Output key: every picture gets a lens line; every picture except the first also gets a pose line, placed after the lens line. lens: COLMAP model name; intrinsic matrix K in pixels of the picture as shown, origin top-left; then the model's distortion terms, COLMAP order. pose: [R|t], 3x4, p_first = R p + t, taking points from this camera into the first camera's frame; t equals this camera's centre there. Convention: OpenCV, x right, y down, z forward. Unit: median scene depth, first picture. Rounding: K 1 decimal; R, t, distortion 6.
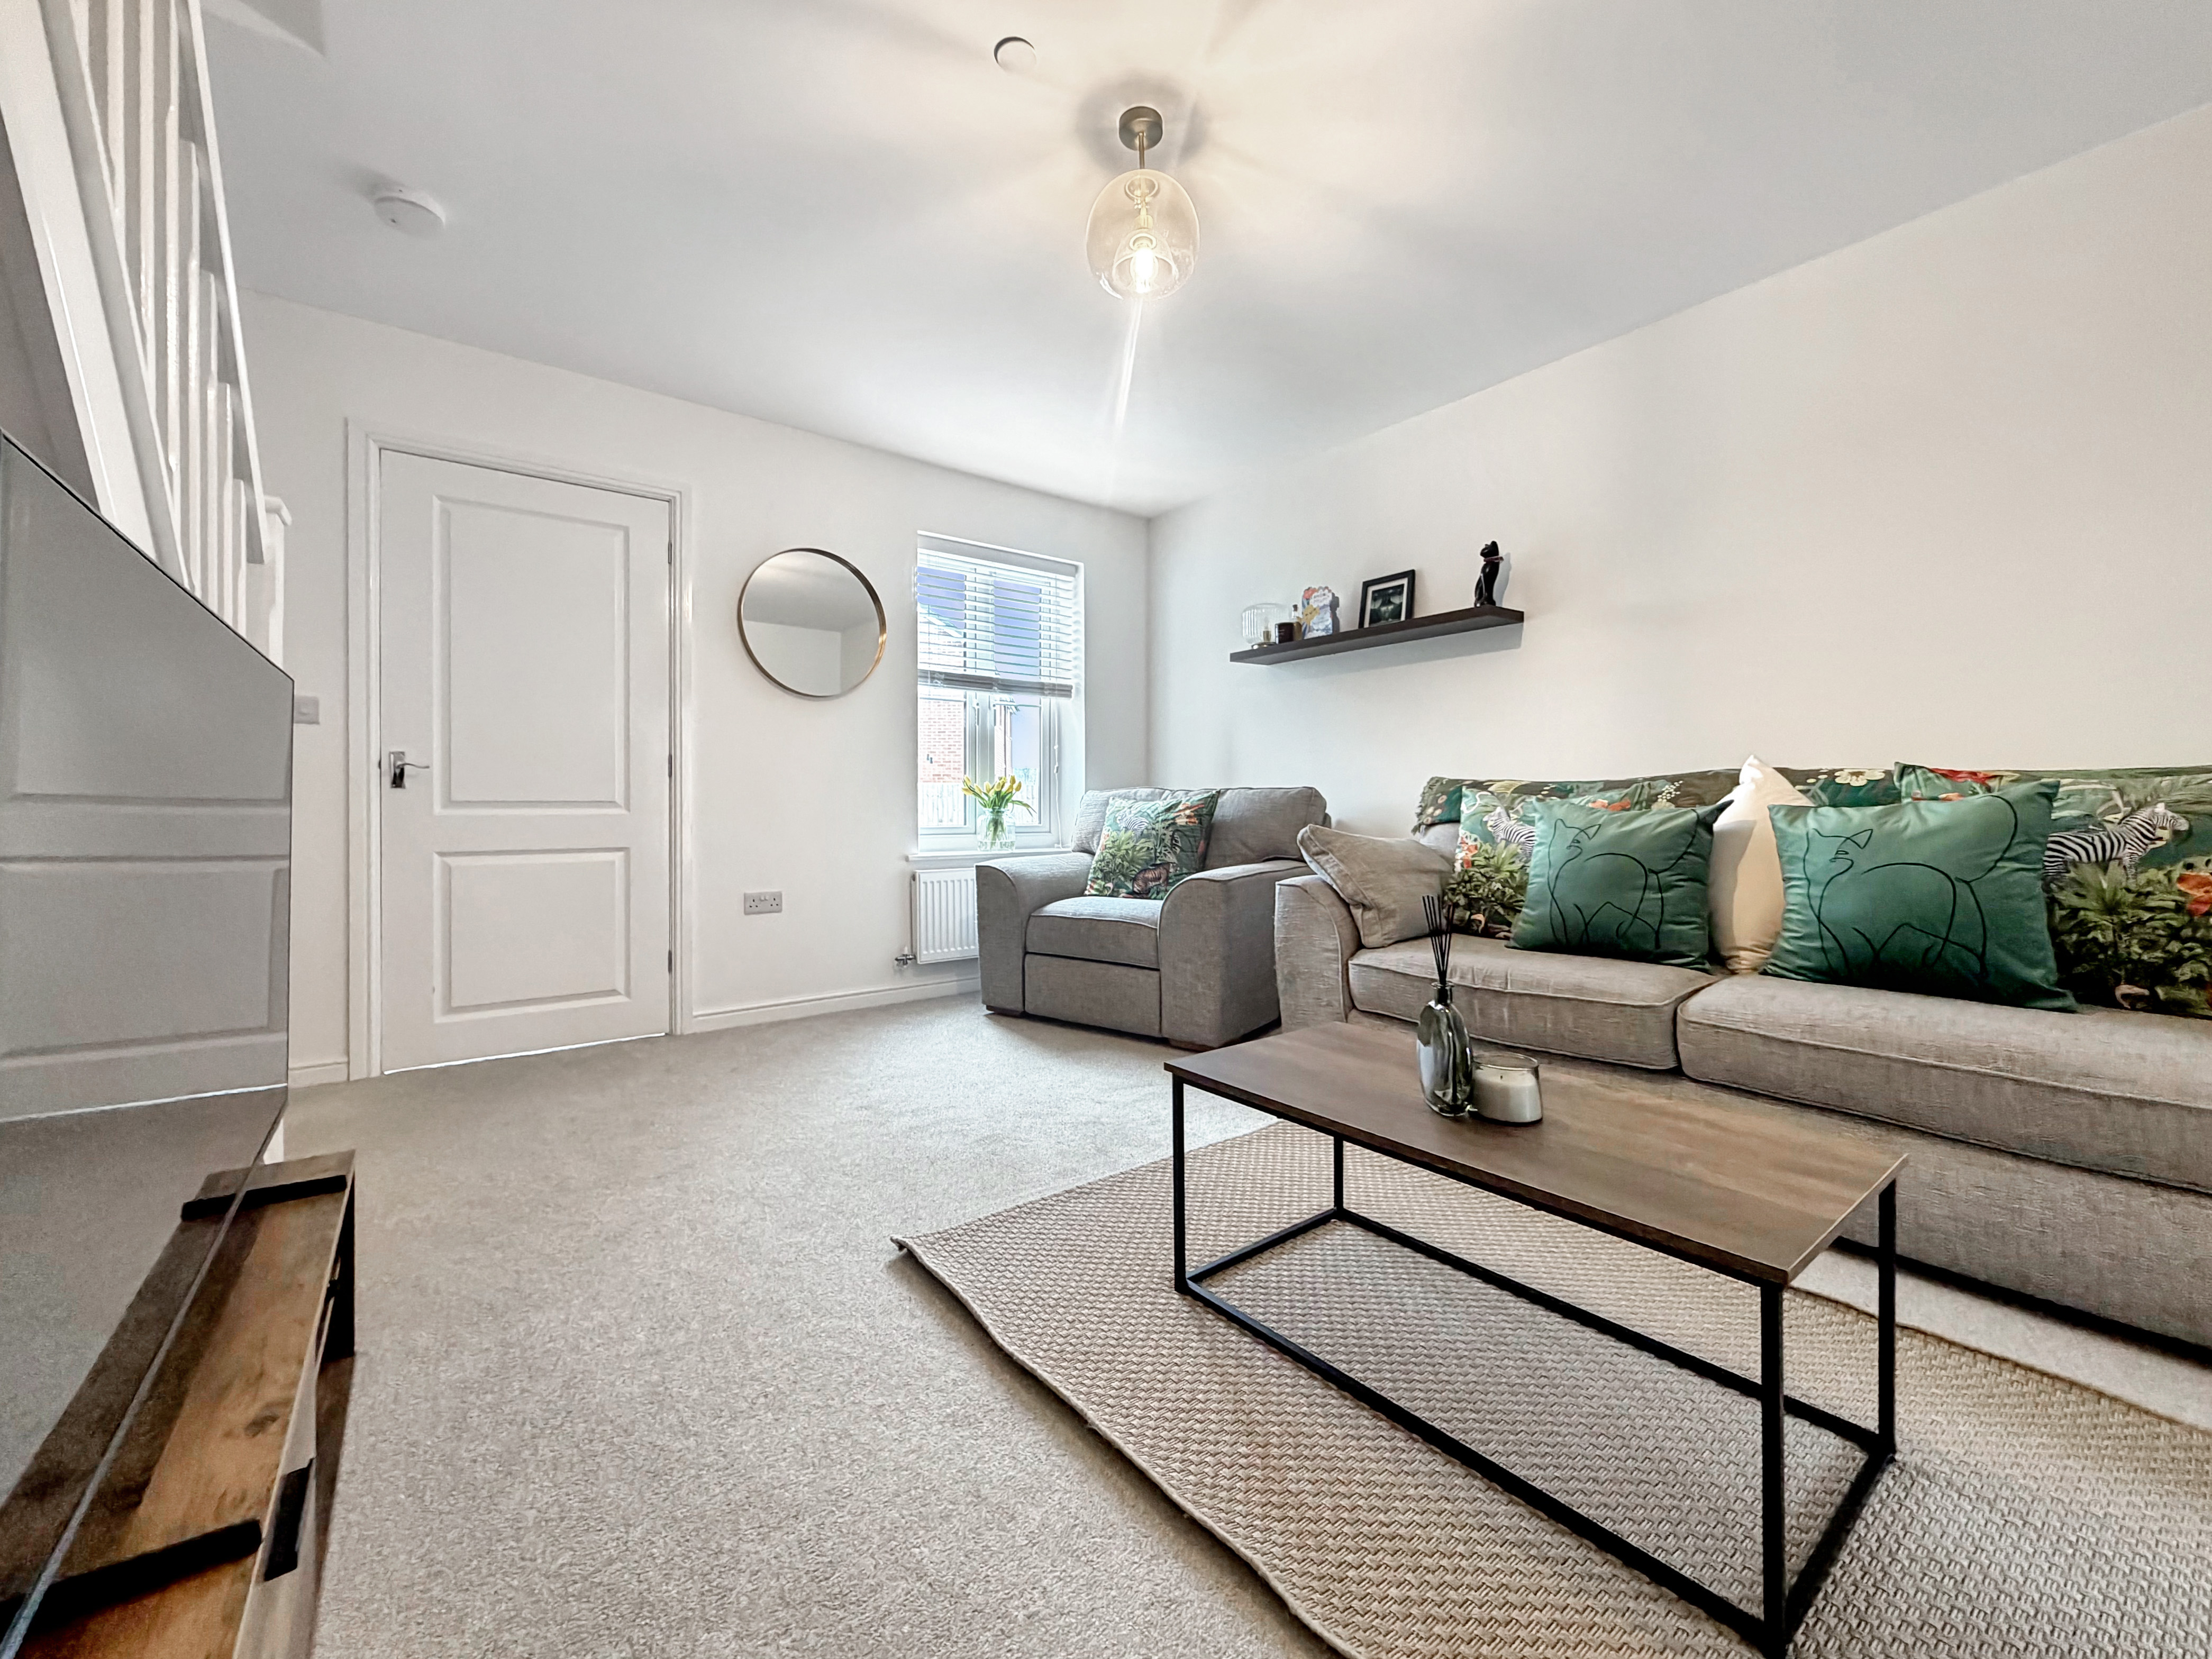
lens RADIAL K [[894.2, 0, 1121.1], [0, 894.2, 800.7], [0, 0, 1]] dist [0.001375, 0.000393]
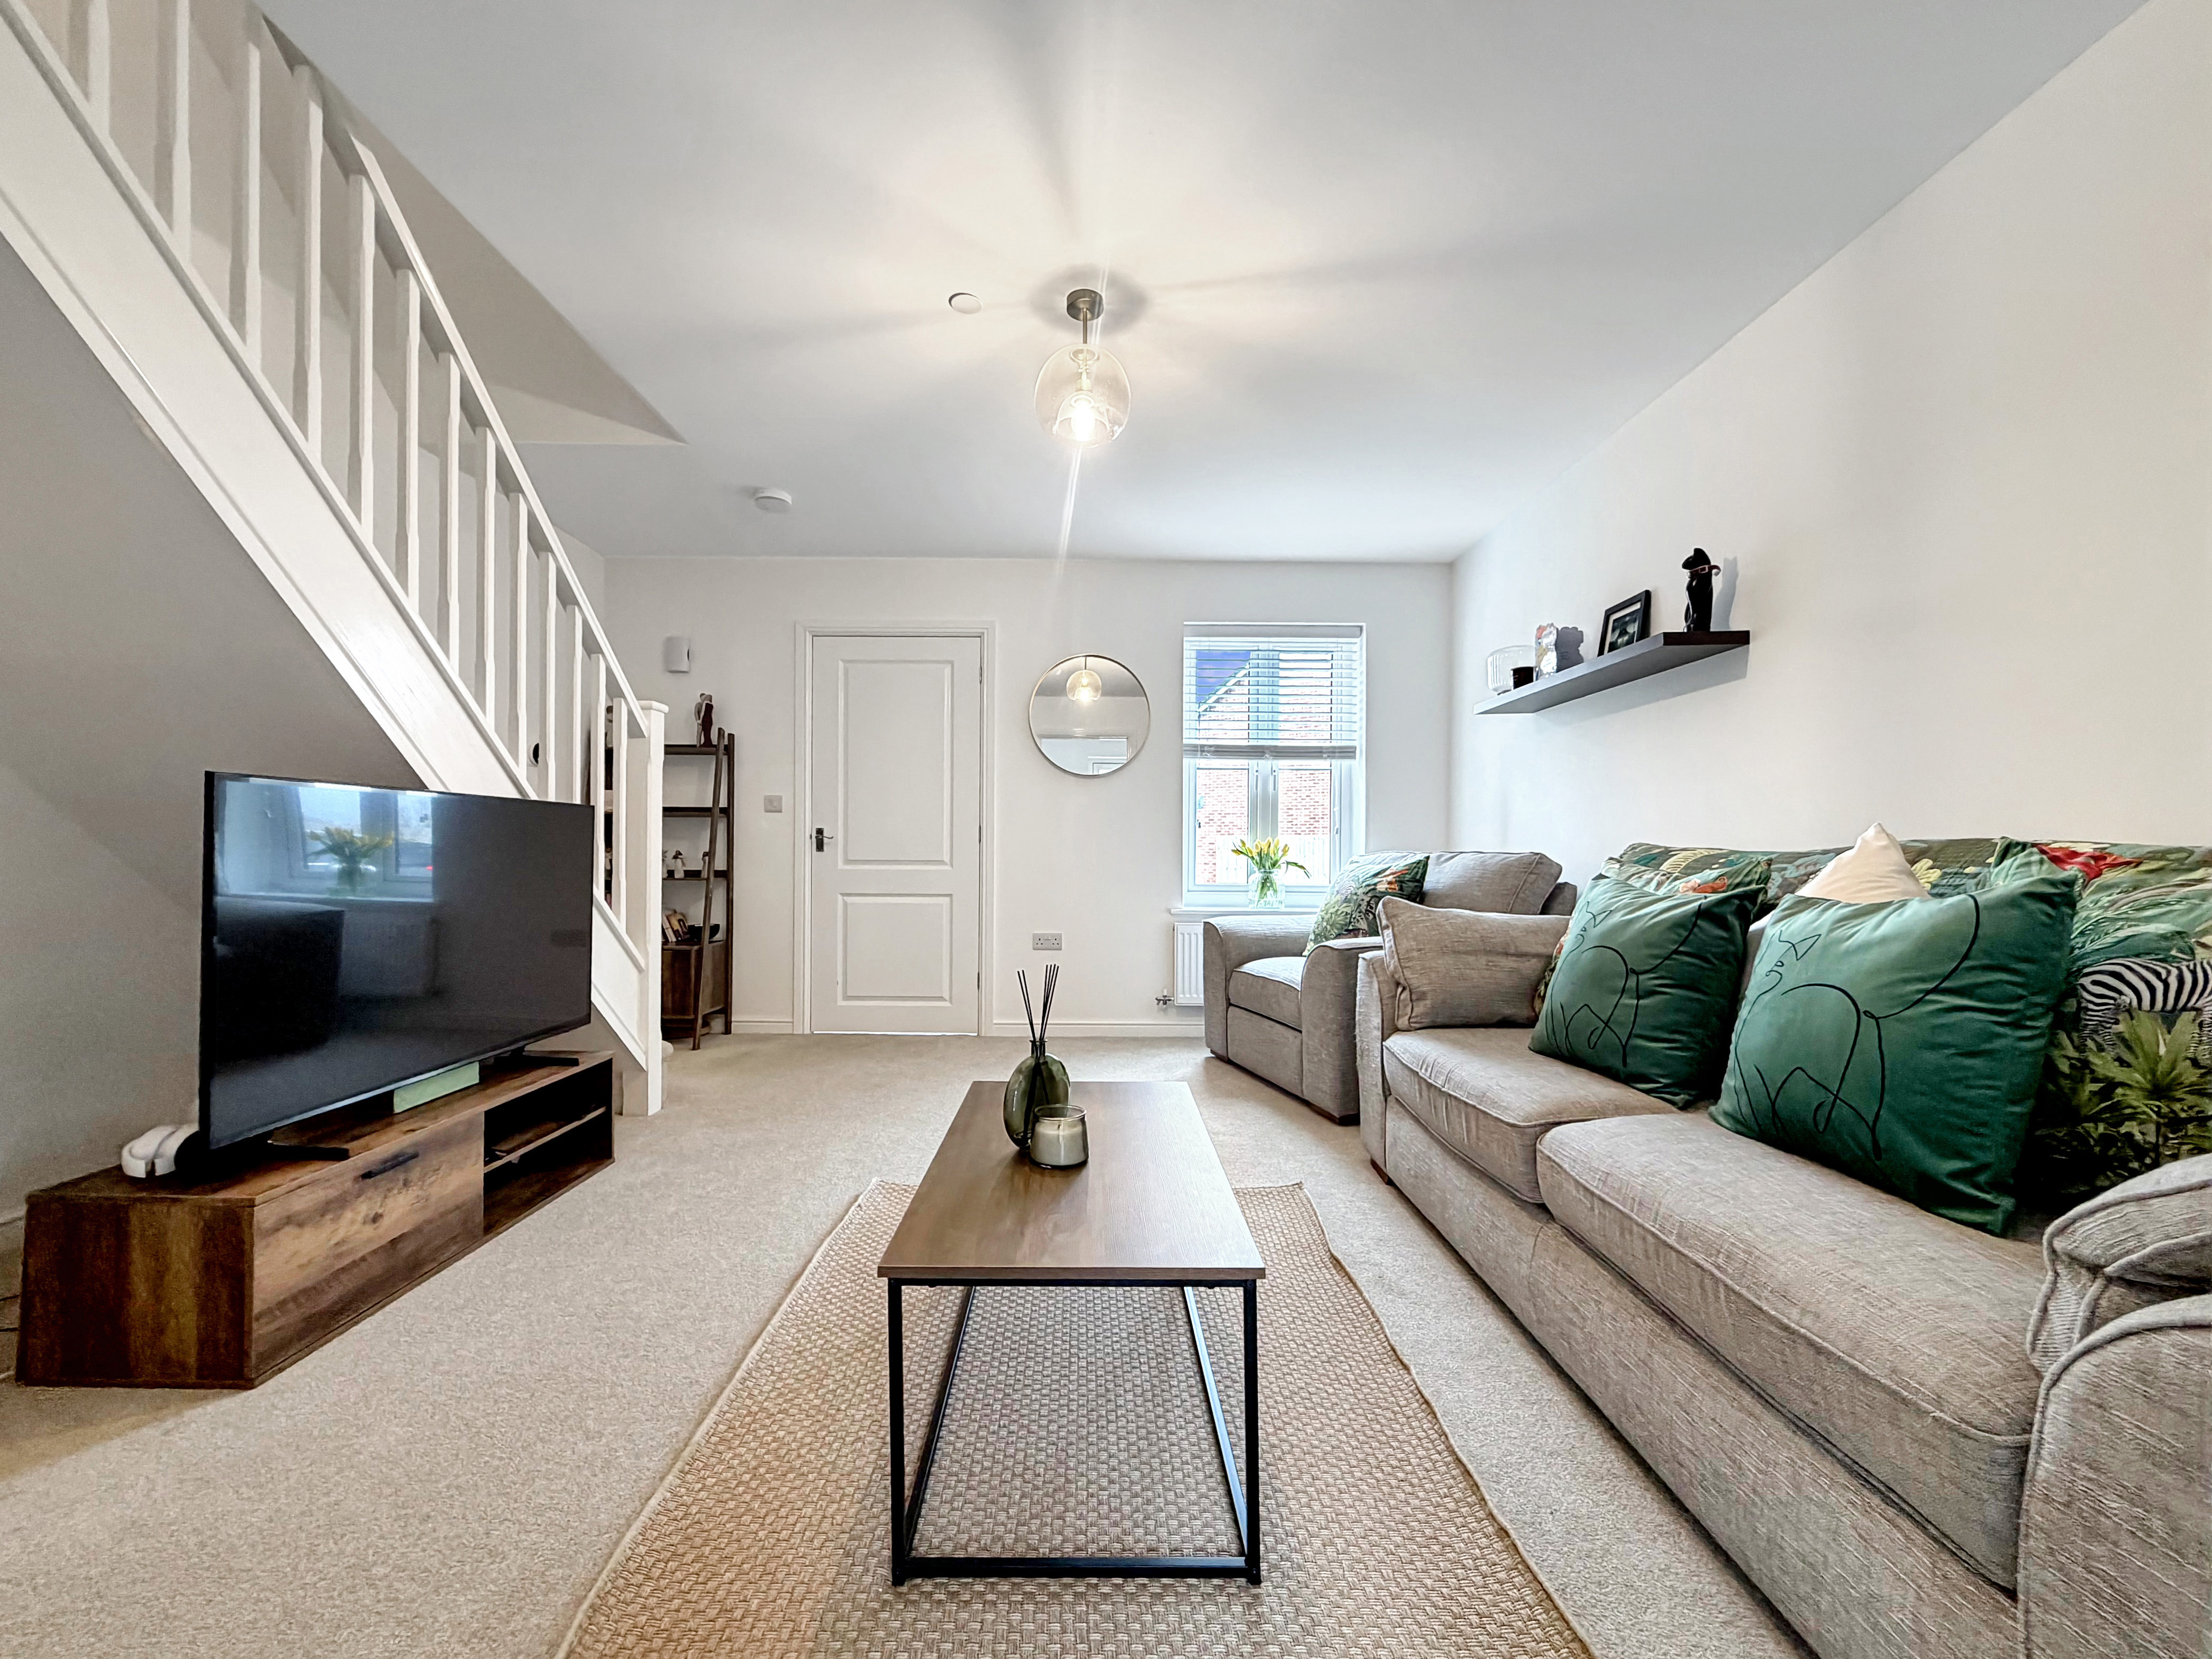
lens RADIAL K [[894.2, 0, 1102.4], [0, 894.2, 849.8], [0, 0, 1]] dist [0.001375, 0.000393]
pose [[0.797119, 0.005673, -0.603796, 0.471834], [-0.006252, 0.999980, 0.001141, -0.019334], [0.603790, 0.002865, 0.797138, 0.047484]]
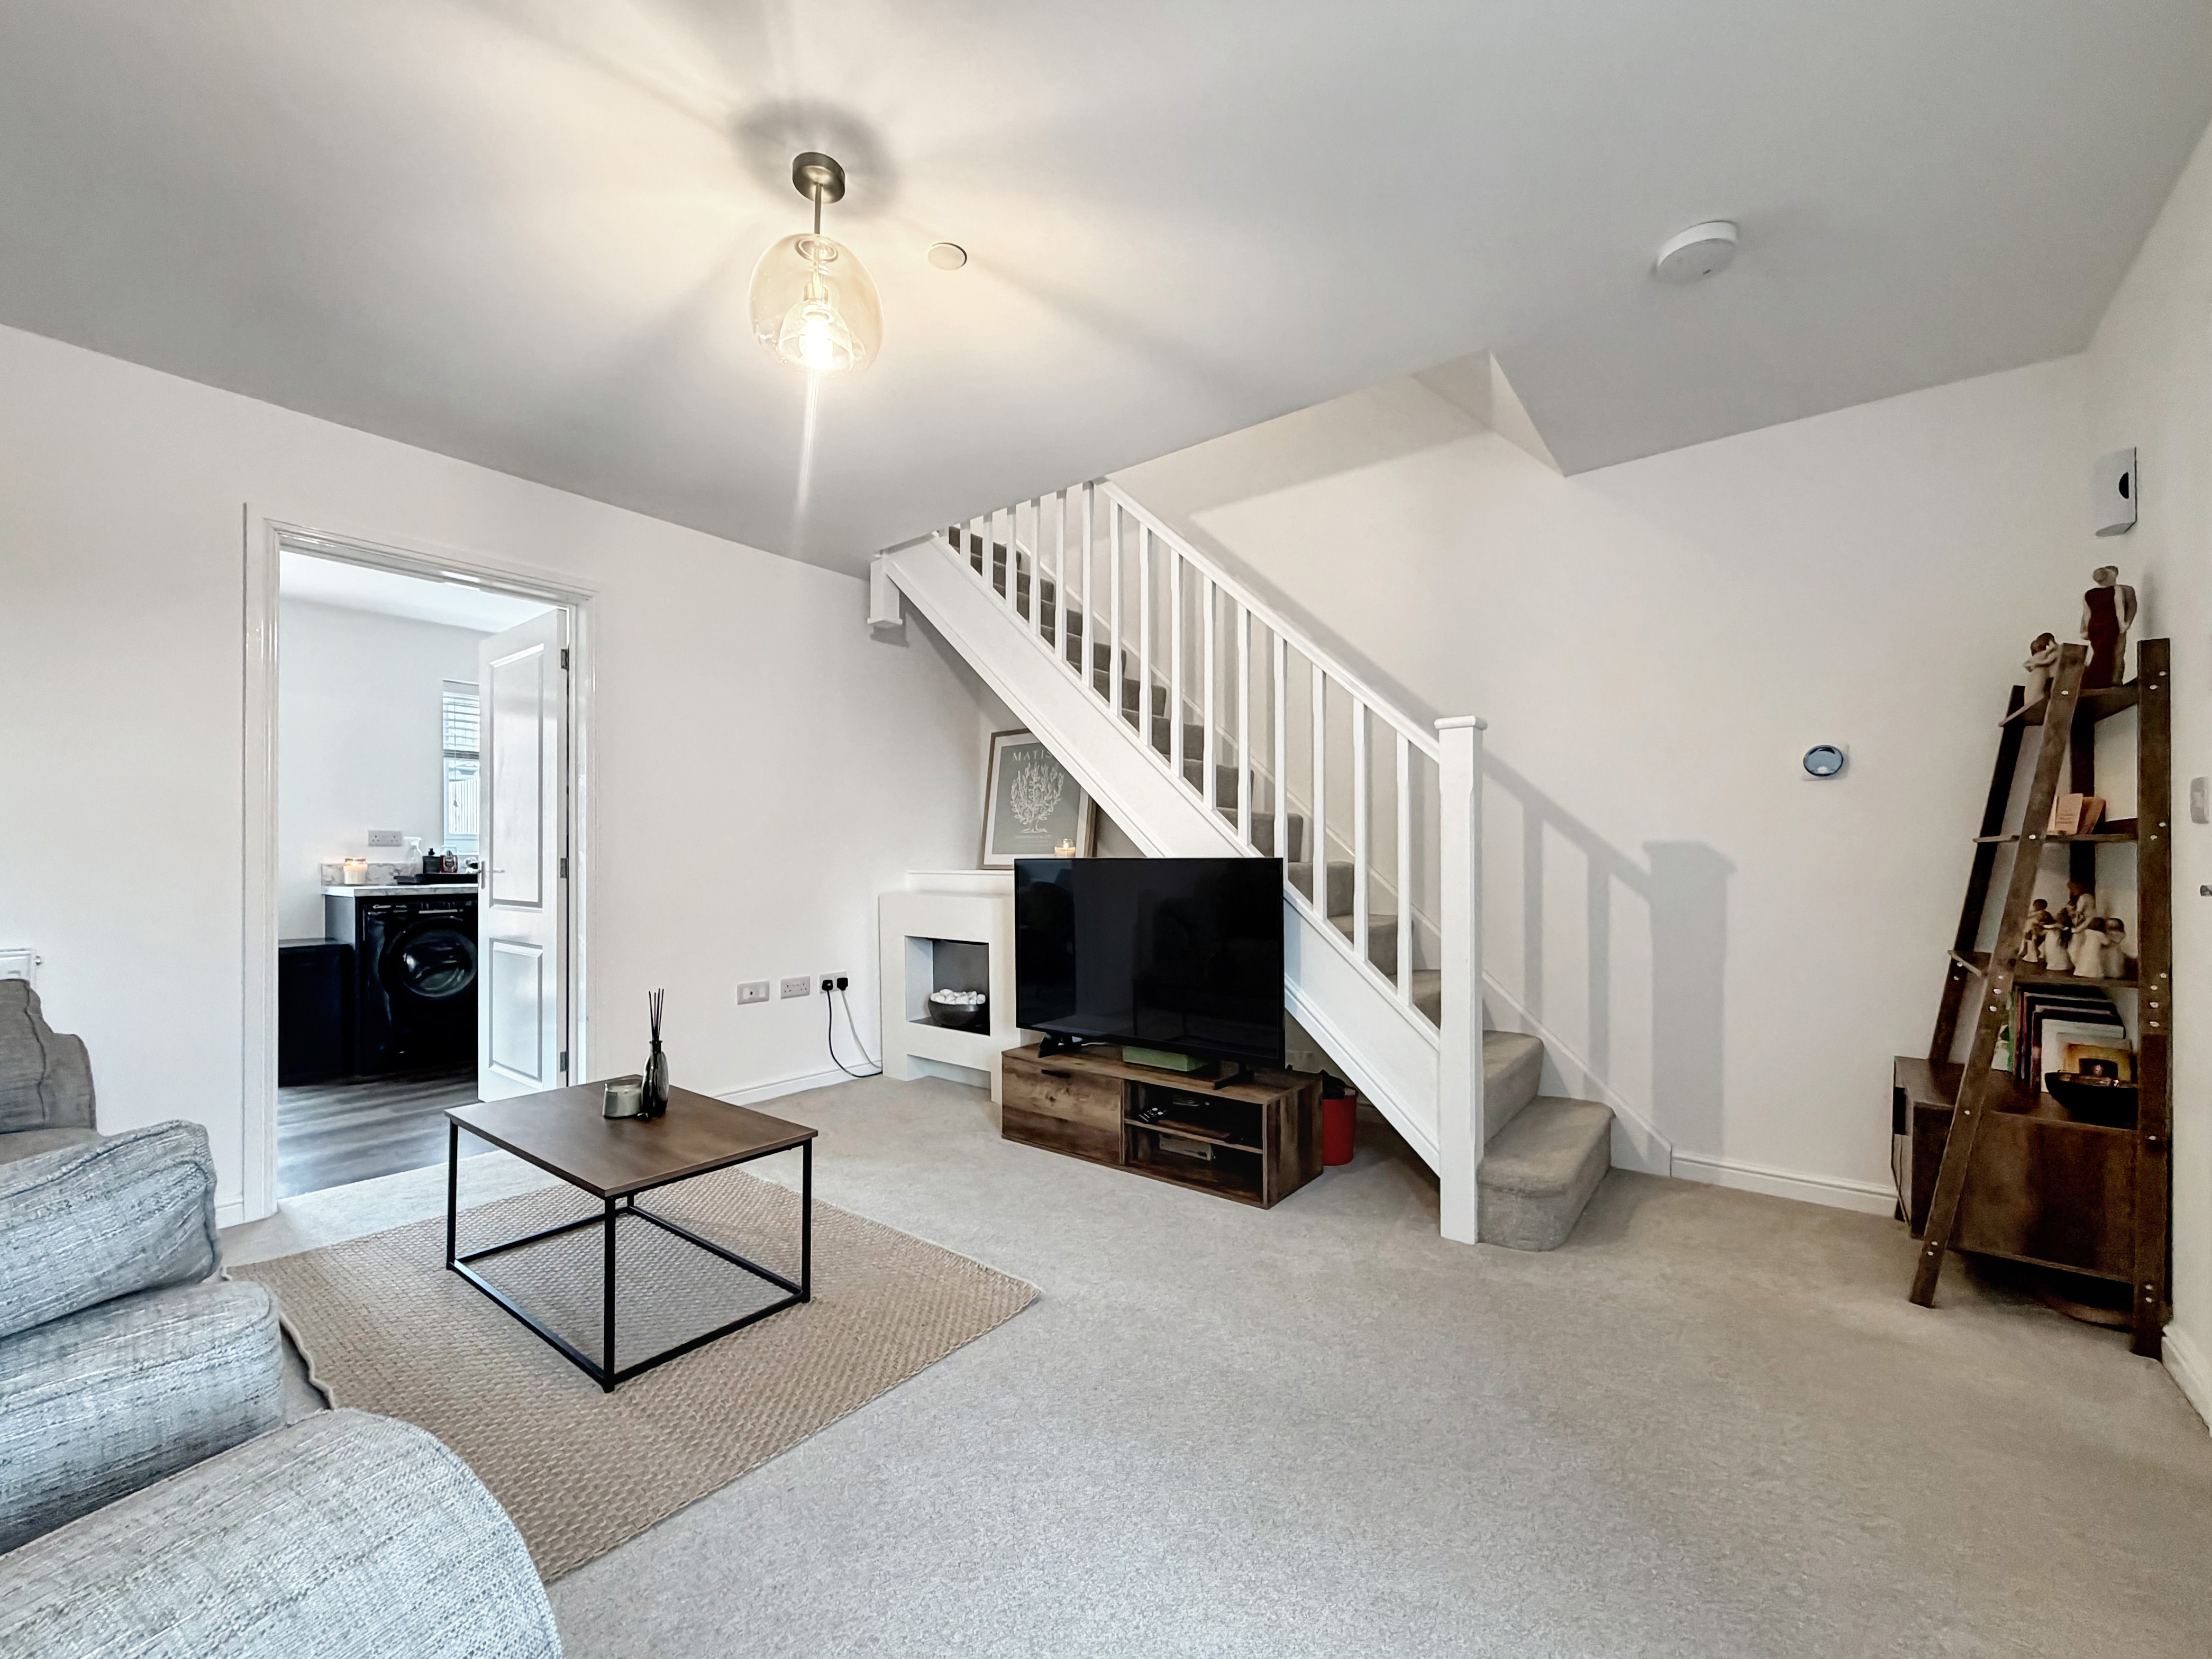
lens RADIAL K [[894.2, 0, 1095.5], [0, 894.2, 844.2], [0, 0, 1]] dist [0.001375, 0.000393]
pose [[-0.966798, 0.001473, -0.255537, -0.009500], [0.004250, 0.999938, -0.010316, -0.059436], [0.255506, -0.011059, -0.966744, 1.181208]]
